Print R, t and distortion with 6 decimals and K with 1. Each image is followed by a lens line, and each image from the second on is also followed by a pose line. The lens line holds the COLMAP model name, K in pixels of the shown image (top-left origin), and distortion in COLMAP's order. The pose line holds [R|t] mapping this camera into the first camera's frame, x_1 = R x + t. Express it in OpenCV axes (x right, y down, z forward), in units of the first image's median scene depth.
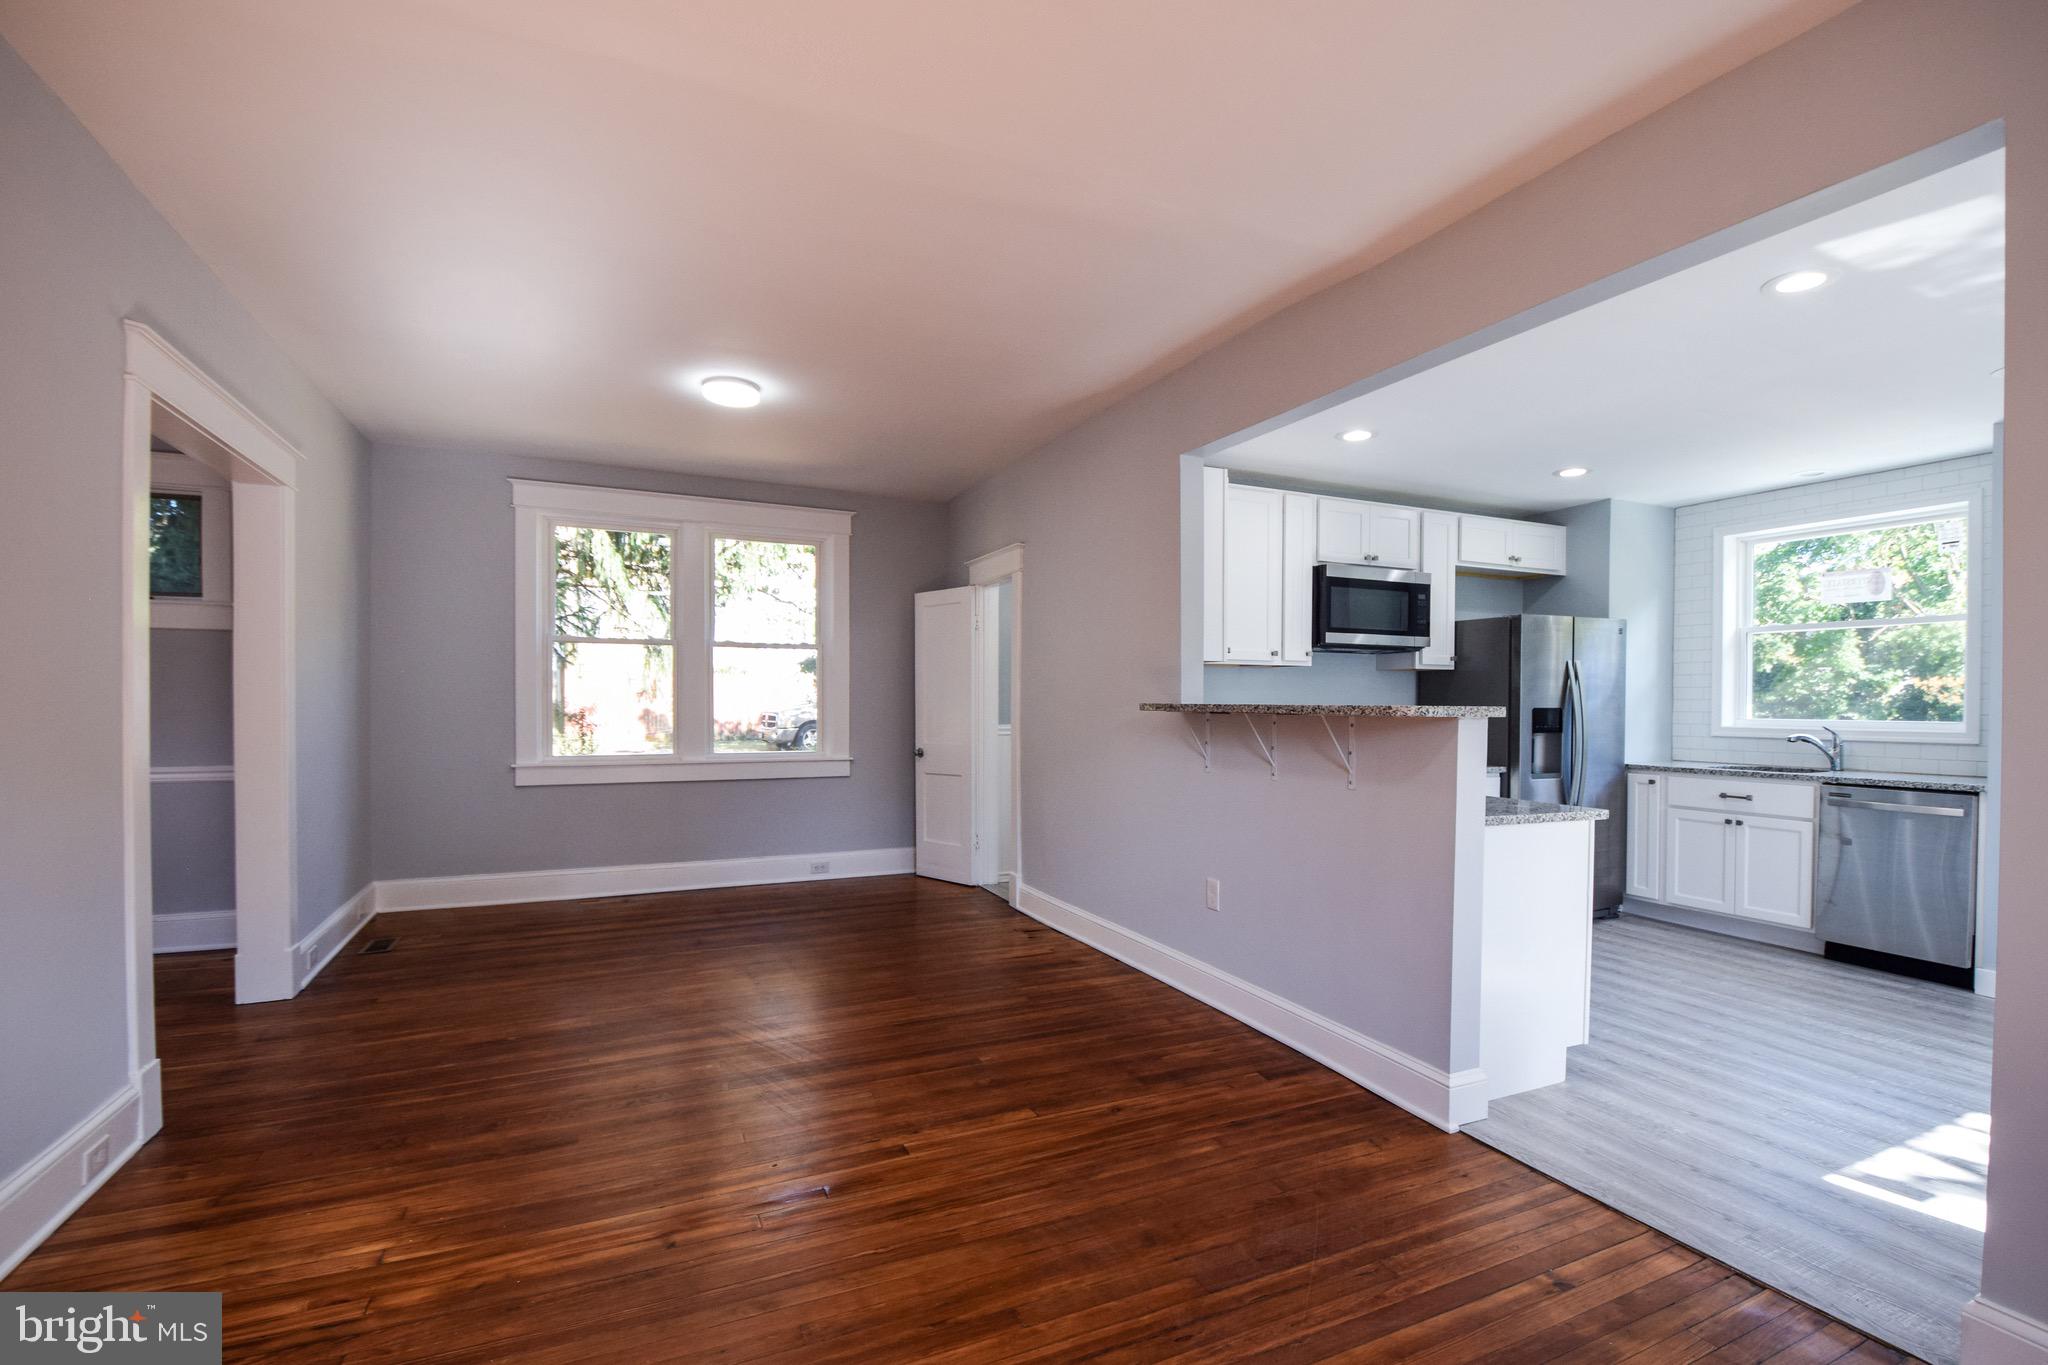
lens RADIAL K [[928.9, 0, 1050.5], [0, 928.9, 719.6], [0, 0, 1]] dist [0.013628, -0.022092]
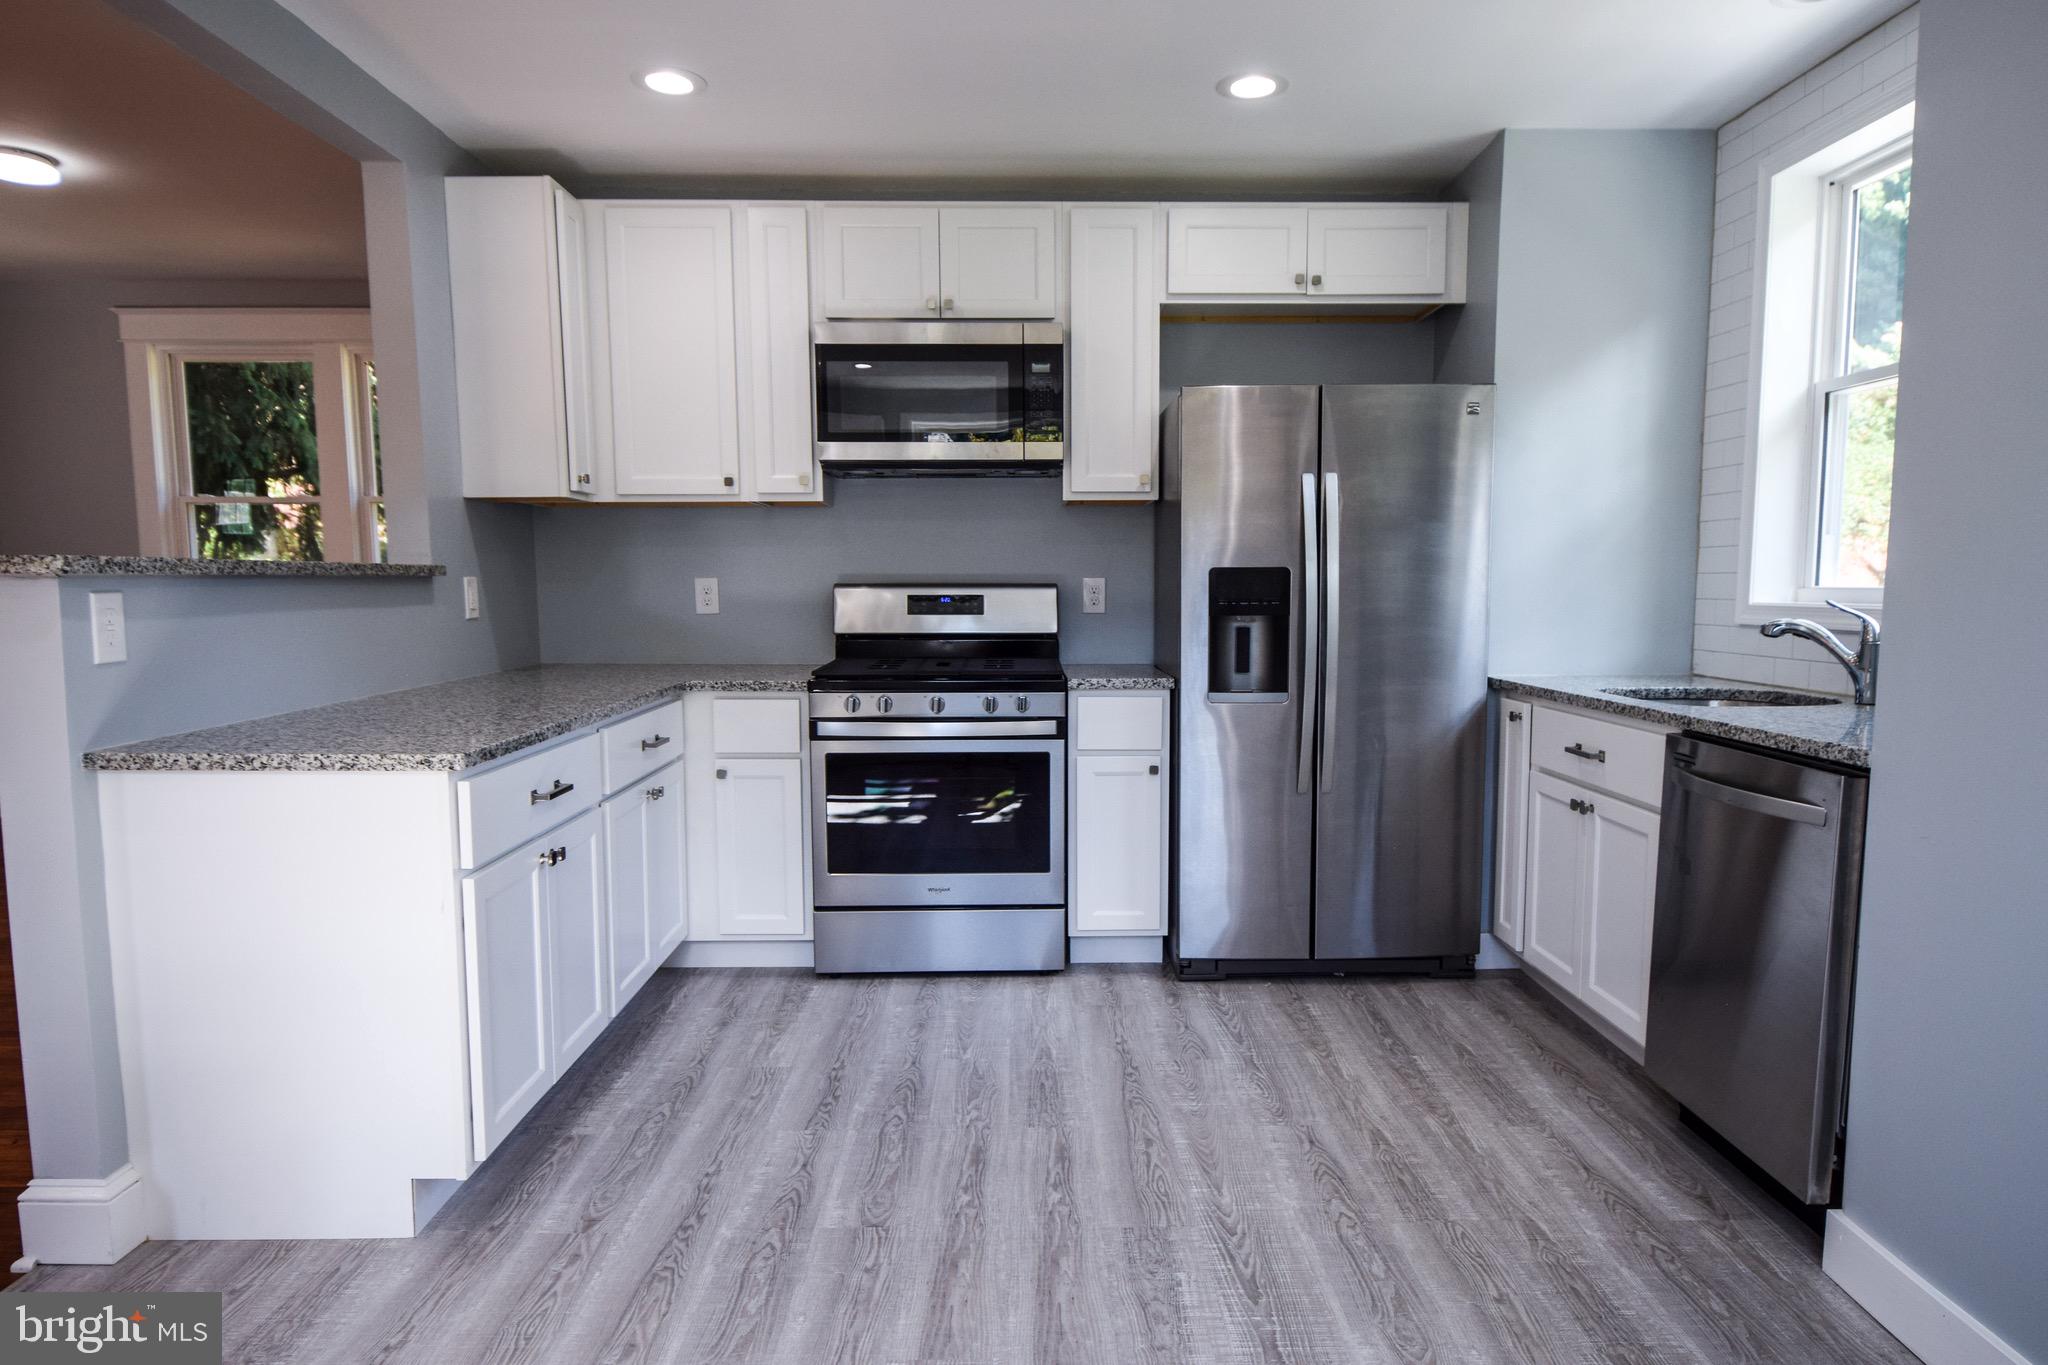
lens RADIAL K [[1255.1, 0, 1042.3], [0, 1255.1, 731.7], [0, 0, 1]] dist [0.006177, 0.000196]
pose [[0.908444, 0.041589, -0.415932, 0.795948], [0.000236, 0.994987, 0.100005, 0.009606], [0.418006, -0.090947, 0.903880, 0.336627]]
